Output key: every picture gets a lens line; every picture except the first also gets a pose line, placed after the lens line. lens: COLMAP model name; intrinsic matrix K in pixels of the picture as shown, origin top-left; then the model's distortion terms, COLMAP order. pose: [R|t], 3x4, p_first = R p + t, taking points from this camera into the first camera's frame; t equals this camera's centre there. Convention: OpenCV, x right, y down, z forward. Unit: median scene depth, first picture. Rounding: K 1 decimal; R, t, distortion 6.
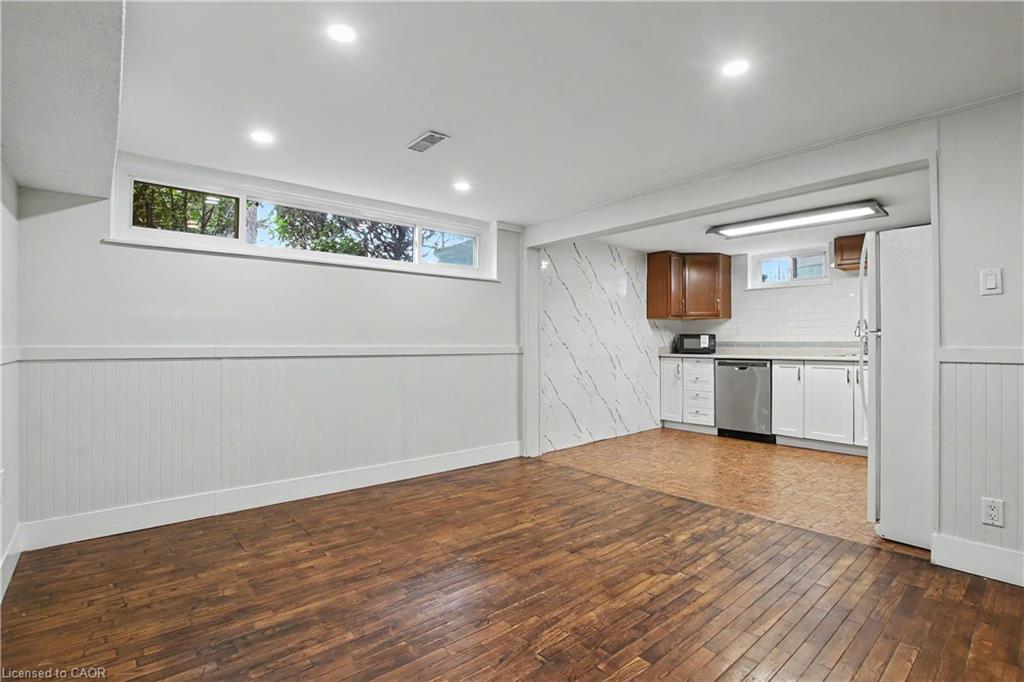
lens RADIAL K [[486.8, 0, 515.3], [0, 486.8, 336.4], [0, 0, 1]] dist [-0.034338, 0.000210]
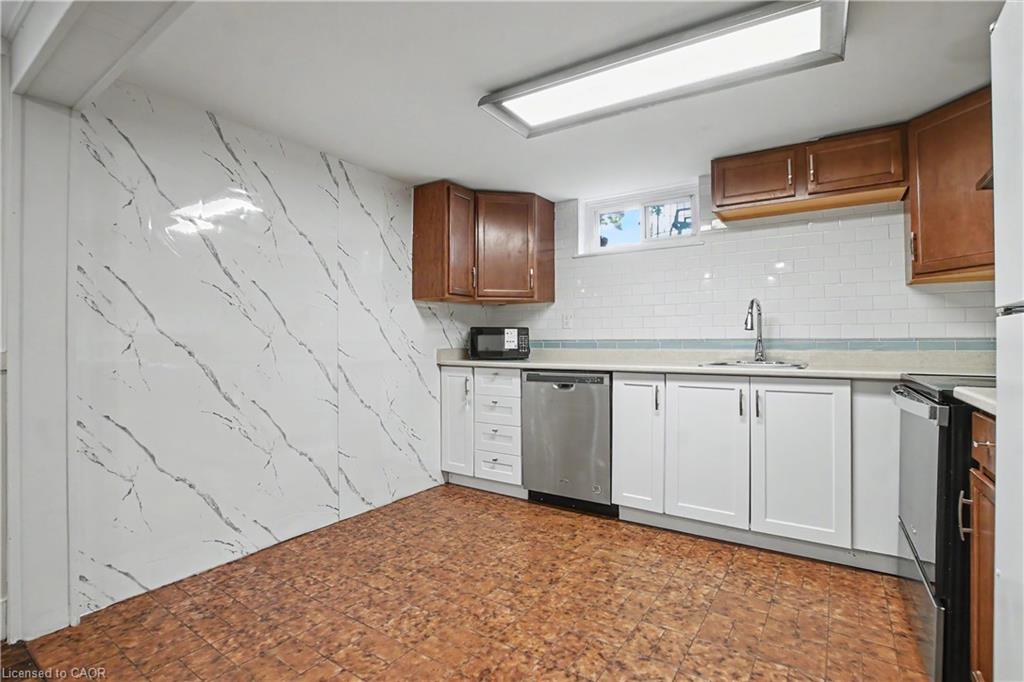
lens RADIAL K [[483.0, 0, 514.8], [0, 483.0, 338.9], [0, 0, 1]] dist [-0.028786, 0.000960]
pose [[0.963408, -0.001933, 0.268032, 0.334012], [0.000023, 0.999975, 0.007131, 0.008070], [-0.268039, -0.006864, 0.963384, 0.599381]]
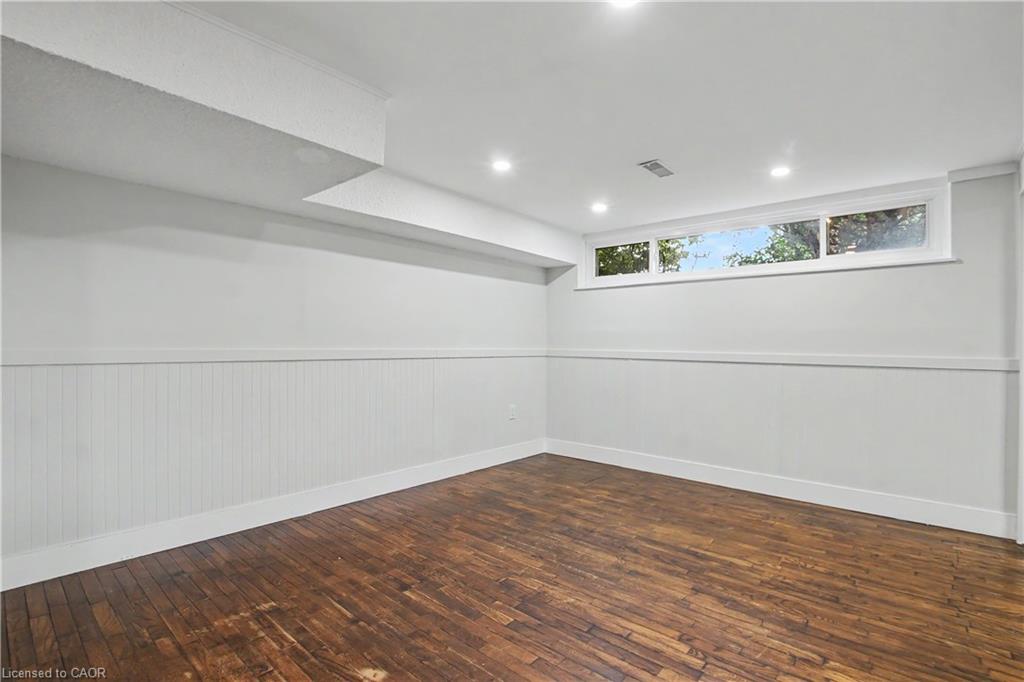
lens RADIAL K [[483.0, 0, 514.8], [0, 483.0, 338.9], [0, 0, 1]] dist [-0.028786, 0.000960]
pose [[0.143192, -0.013610, -0.989601, 0.558025], [0.000998, 0.999907, -0.013608, 0.002526], [0.989694, 0.000961, 0.143192, 0.330583]]
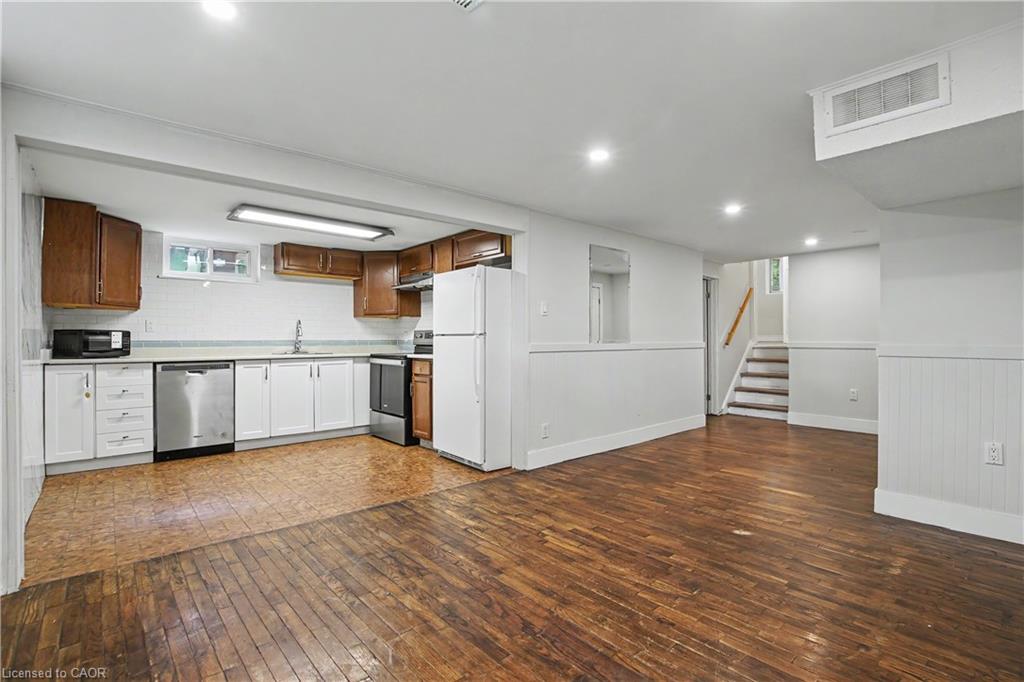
lens RADIAL K [[483.0, 0, 514.8], [0, 483.0, 338.9], [0, 0, 1]] dist [-0.028786, 0.000960]
pose [[-0.017858, 0.001572, 0.999839, -0.469015], [-0.009722, 0.999951, -0.001746, 0.005529], [-0.999793, -0.009752, -0.017842, 0.593353]]
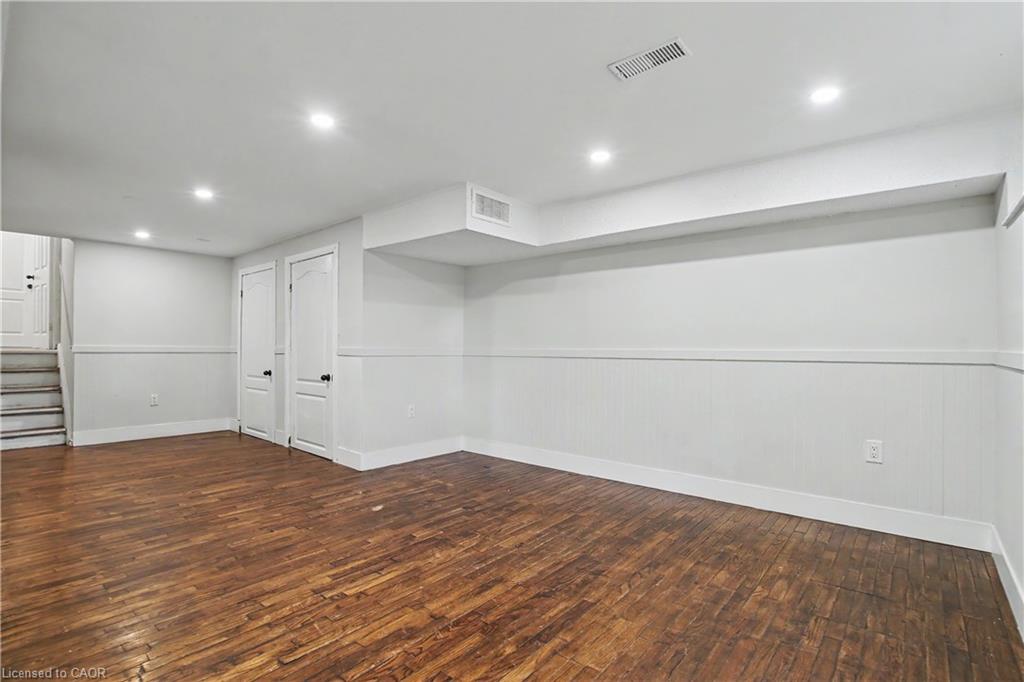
lens RADIAL K [[478.1, 0, 514.2], [0, 478.1, 345.8], [0, 0, 1]] dist [-0.030575, 0.001260]
pose [[-0.987458, -0.004217, -0.157828, 0.074431], [-0.001718, 0.999871, -0.015965, 0.016701], [0.157875, -0.015494, -0.987338, 1.054217]]
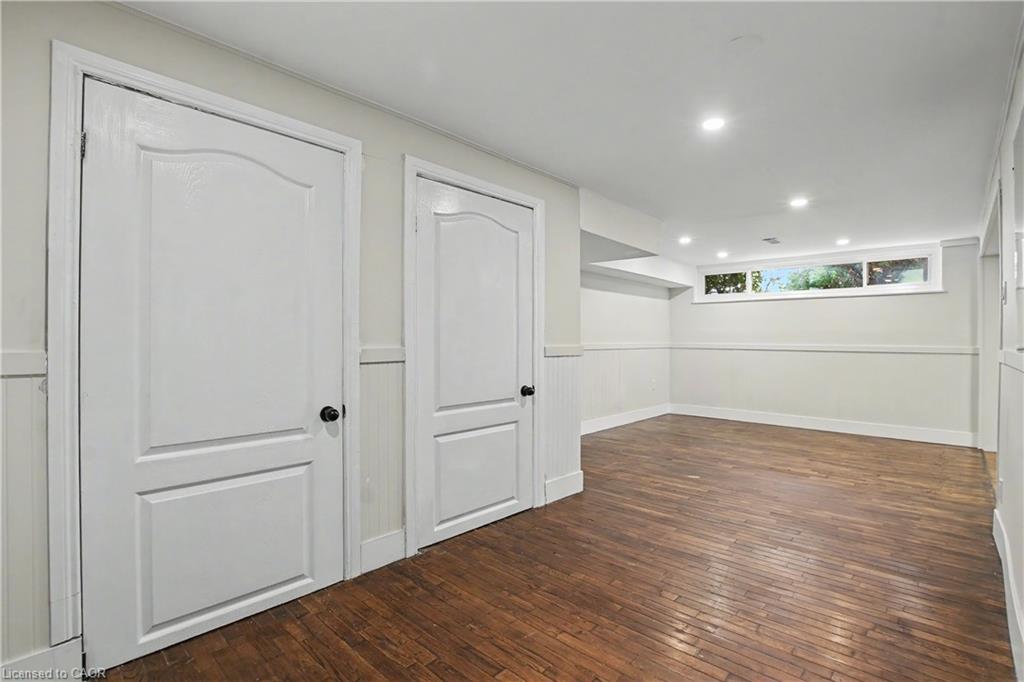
lens RADIAL K [[483.0, 0, 514.8], [0, 483.0, 338.9], [0, 0, 1]] dist [-0.028786, 0.000960]
pose [[0.118660, -0.003912, -0.992927, 1.044997], [0.006891, 0.999971, -0.003117, -0.003552], [0.992911, -0.006472, 0.118683, -0.175575]]
